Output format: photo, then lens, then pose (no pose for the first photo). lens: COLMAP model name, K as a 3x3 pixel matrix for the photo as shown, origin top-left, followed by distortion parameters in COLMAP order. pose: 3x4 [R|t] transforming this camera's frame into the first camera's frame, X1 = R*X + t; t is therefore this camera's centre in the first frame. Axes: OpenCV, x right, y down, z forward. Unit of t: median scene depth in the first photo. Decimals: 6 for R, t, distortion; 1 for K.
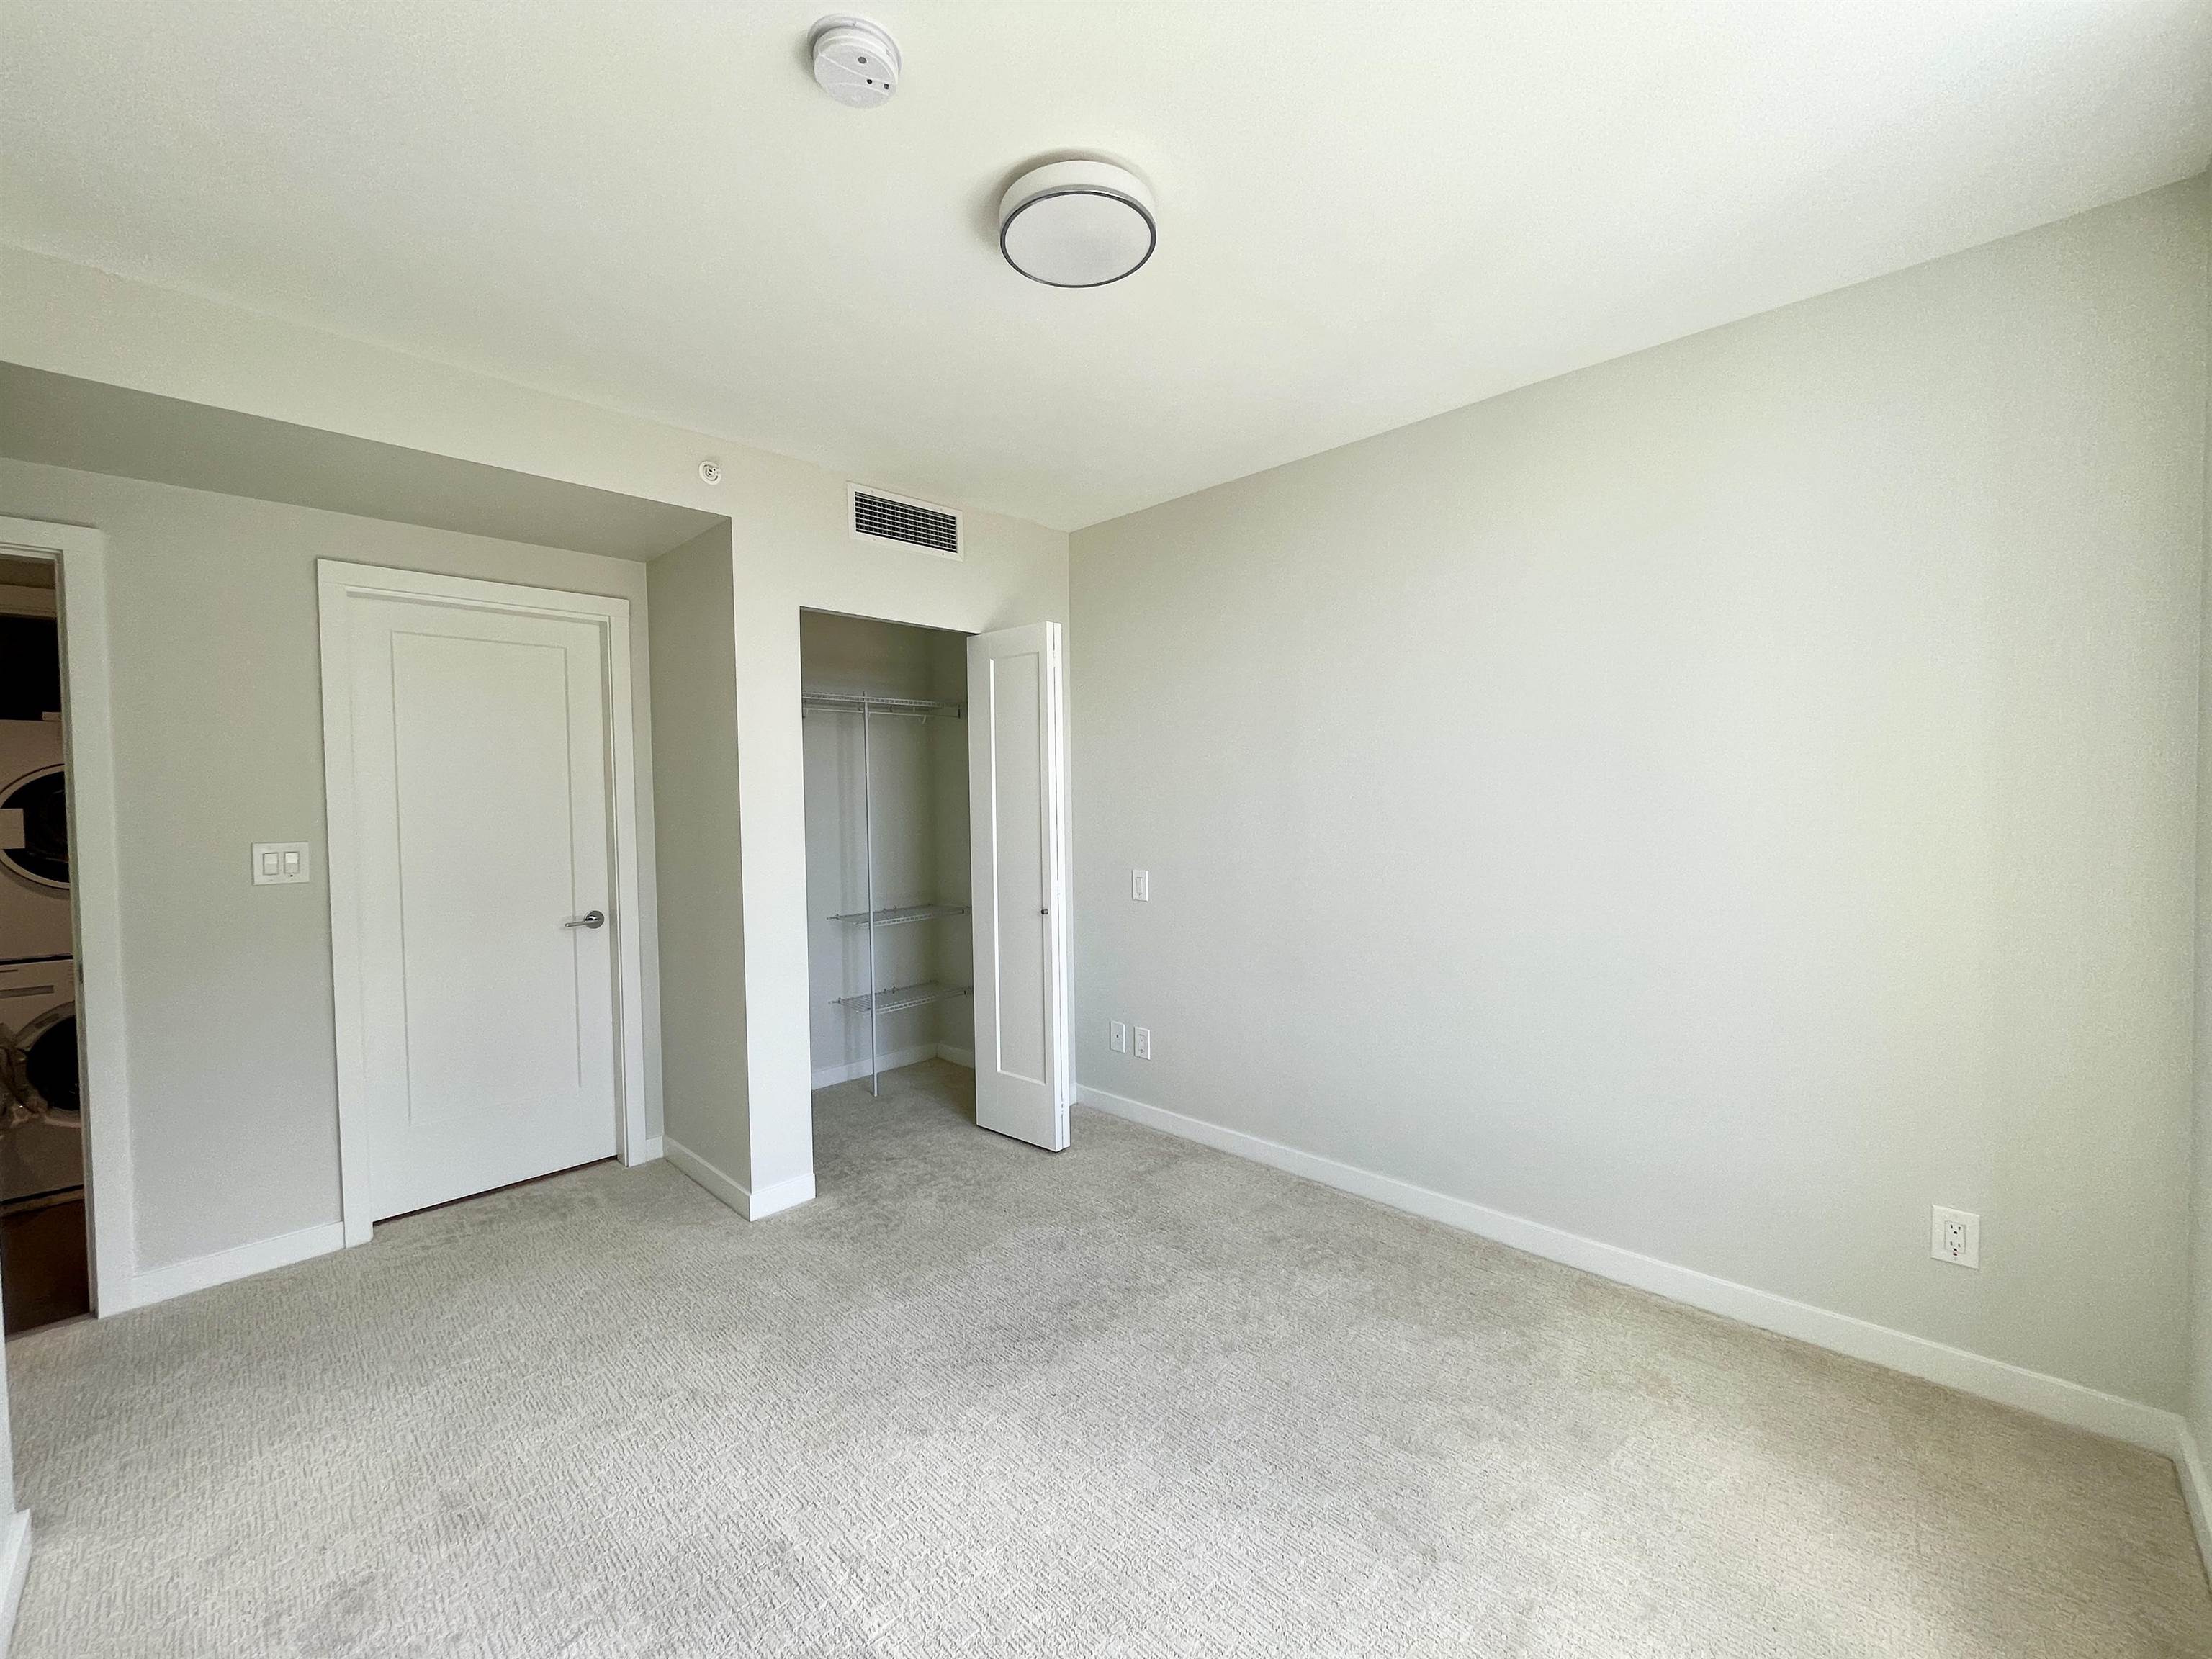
lens RADIAL K [[880.7, 0, 1115.0], [0, 880.7, 835.9], [0, 0, 1]] dist [-0.011342, 0.001239]
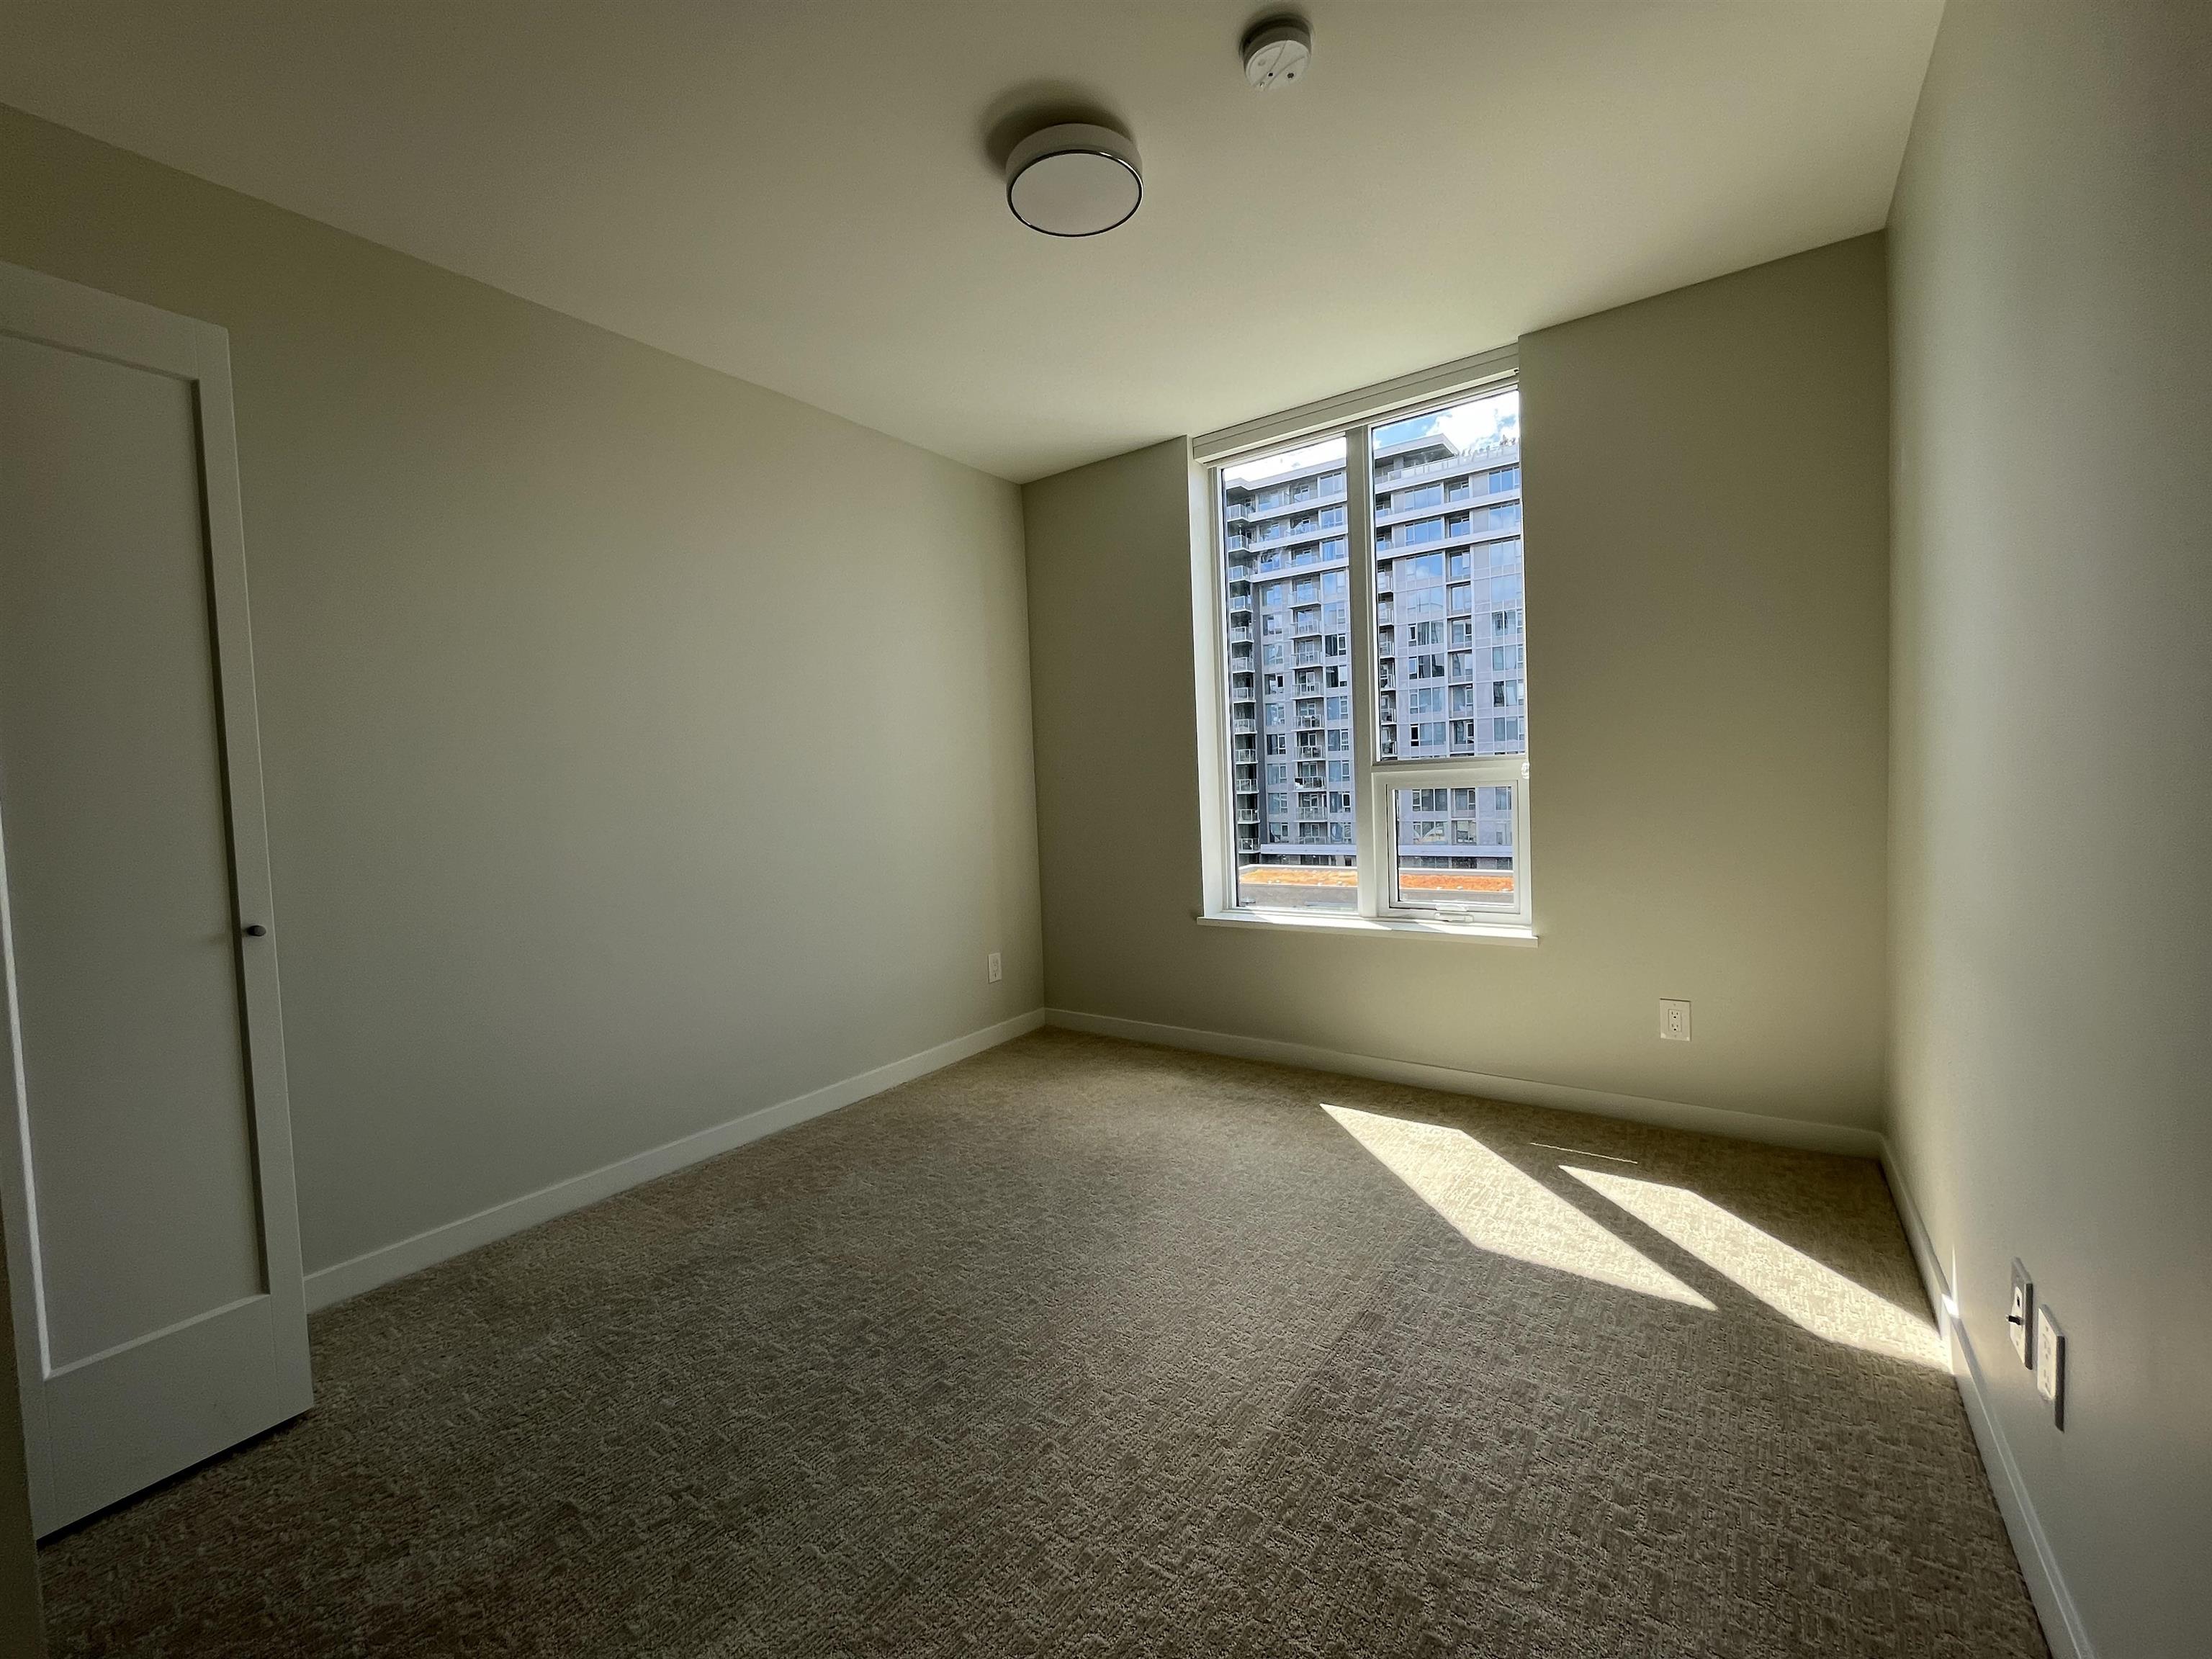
lens RADIAL K [[880.7, 0, 1080.3], [0, 880.7, 825.0], [0, 0, 1]] dist [-0.011342, 0.001239]
pose [[-0.125559, -0.024485, 0.991784, -0.844889], [0.085672, 0.995693, 0.035428, 0.067992], [-0.988380, 0.089416, -0.122920, 0.836624]]
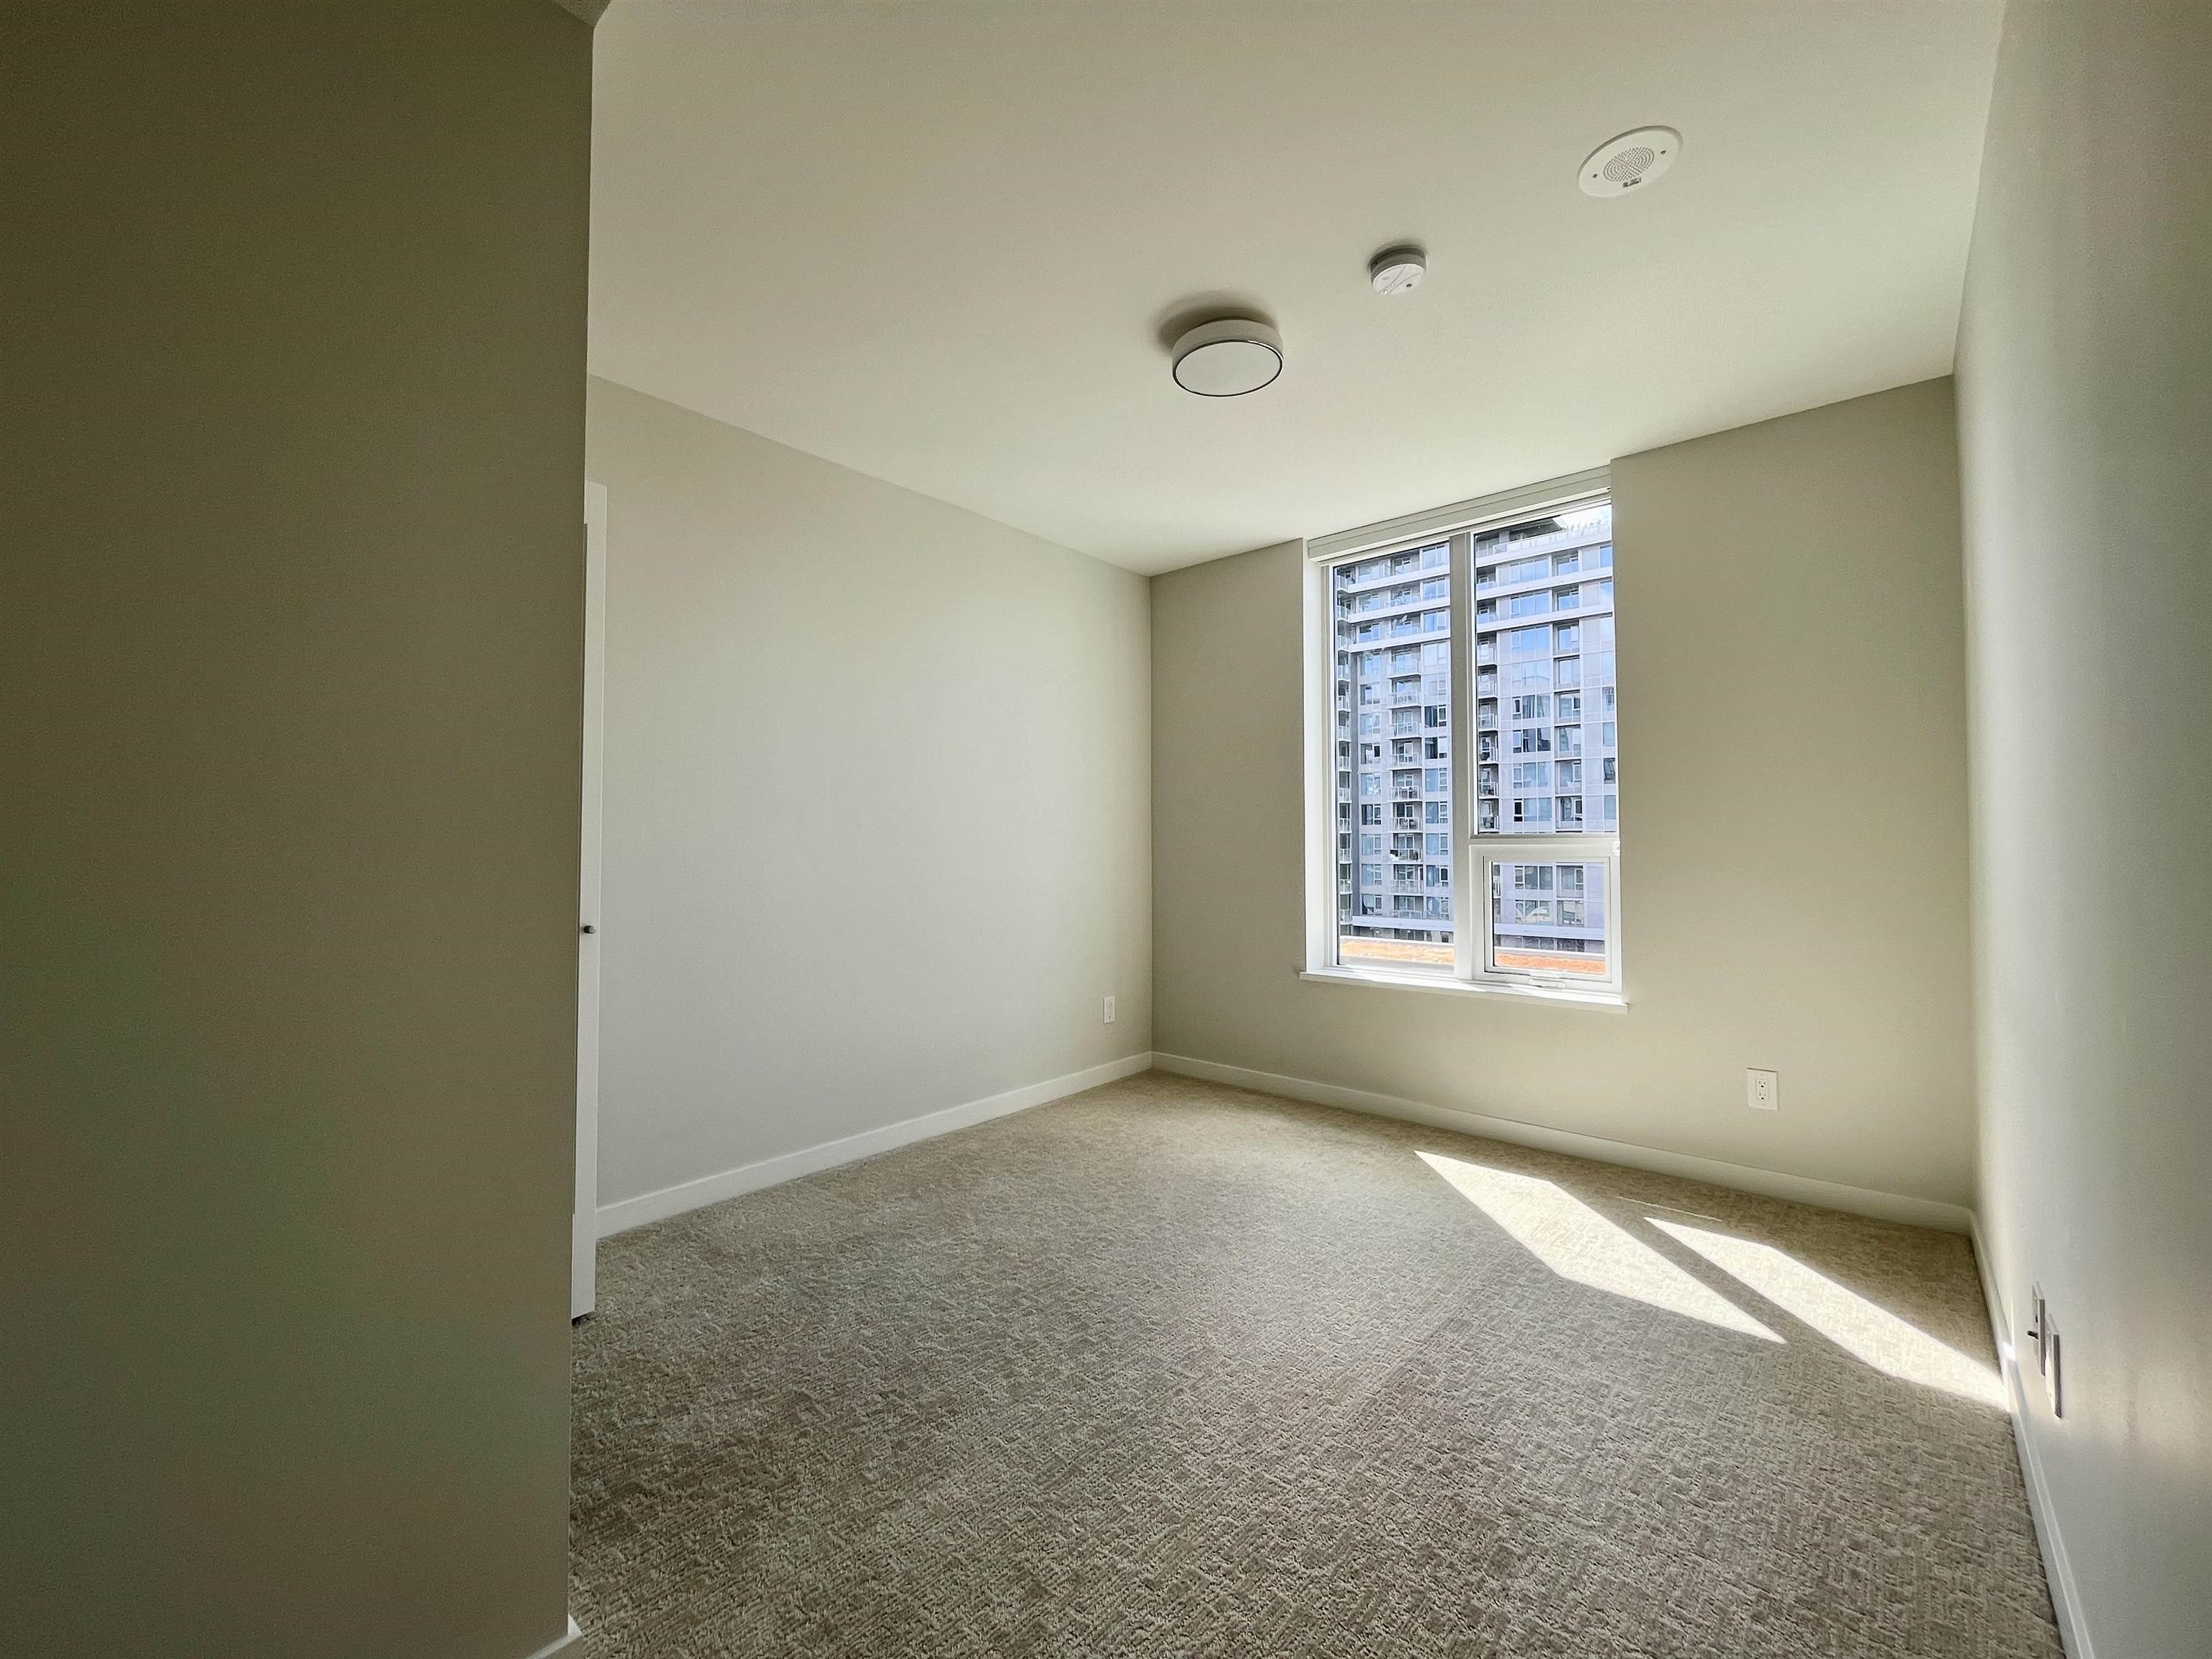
lens RADIAL K [[880.7, 0, 1086.3], [0, 880.7, 827.5], [0, 0, 1]] dist [-0.011342, 0.001239]
pose [[-0.033186, 0.039207, 0.998680, -1.006786], [0.045580, 0.998250, -0.037675, 0.072031], [-0.998409, 0.044270, -0.034915, 0.910082]]
